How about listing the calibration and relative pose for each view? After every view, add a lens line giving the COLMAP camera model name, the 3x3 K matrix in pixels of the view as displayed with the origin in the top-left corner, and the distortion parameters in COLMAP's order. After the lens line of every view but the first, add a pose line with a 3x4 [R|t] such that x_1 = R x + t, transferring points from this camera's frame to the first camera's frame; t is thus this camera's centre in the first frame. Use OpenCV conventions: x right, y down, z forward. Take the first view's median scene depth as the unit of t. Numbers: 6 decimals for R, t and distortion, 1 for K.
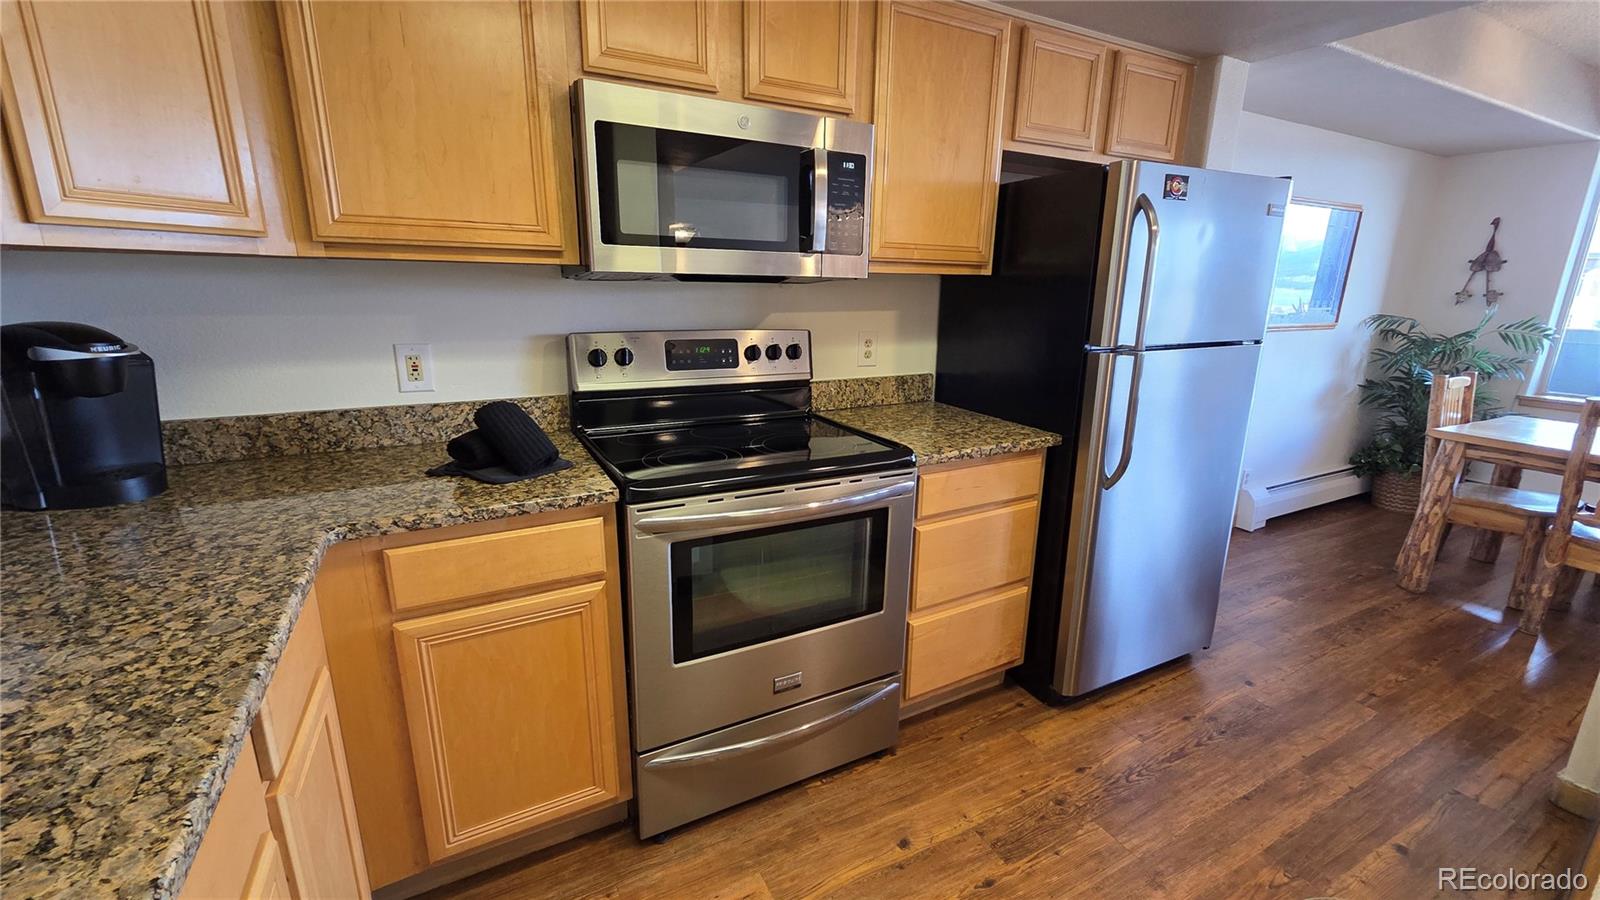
lens RADIAL K [[653.5, 0, 808.3], [0, 653.5, 443.5], [0, 0, 1]] dist [0.007017, -0.001805]
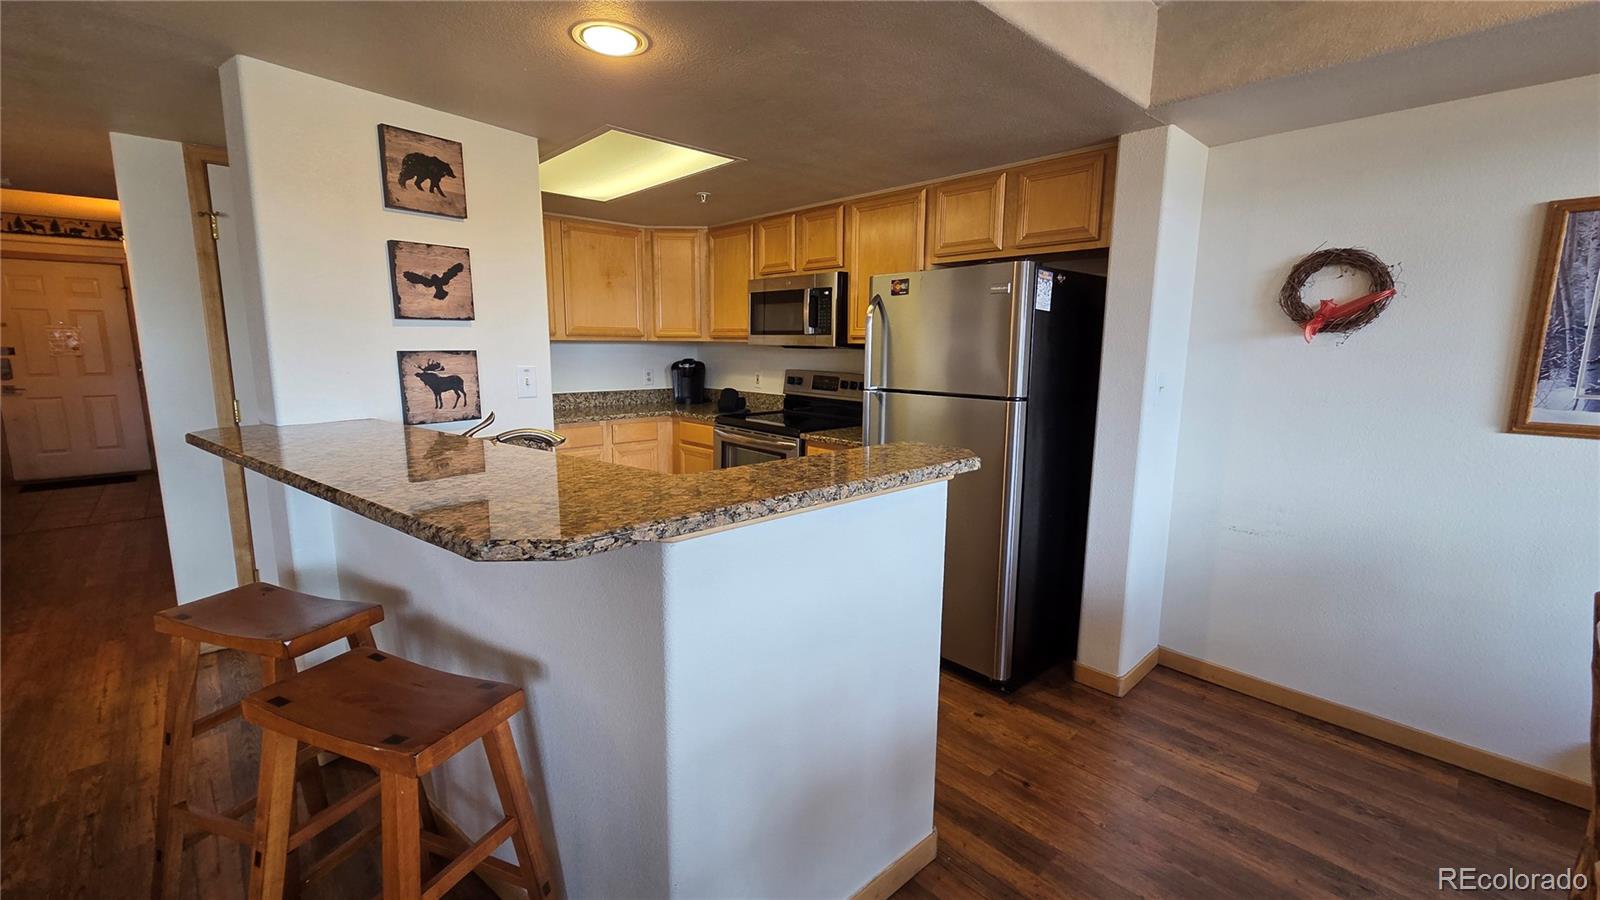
lens RADIAL K [[653.5, 0, 806.4], [0, 653.5, 444.2], [0, 0, 1]] dist [0.007017, -0.001805]
pose [[0.260336, 0.135742, -0.955929, 1.563669], [-0.238034, 0.968532, 0.072705, -0.073712], [0.935716, 0.208616, 0.284455, 0.340494]]
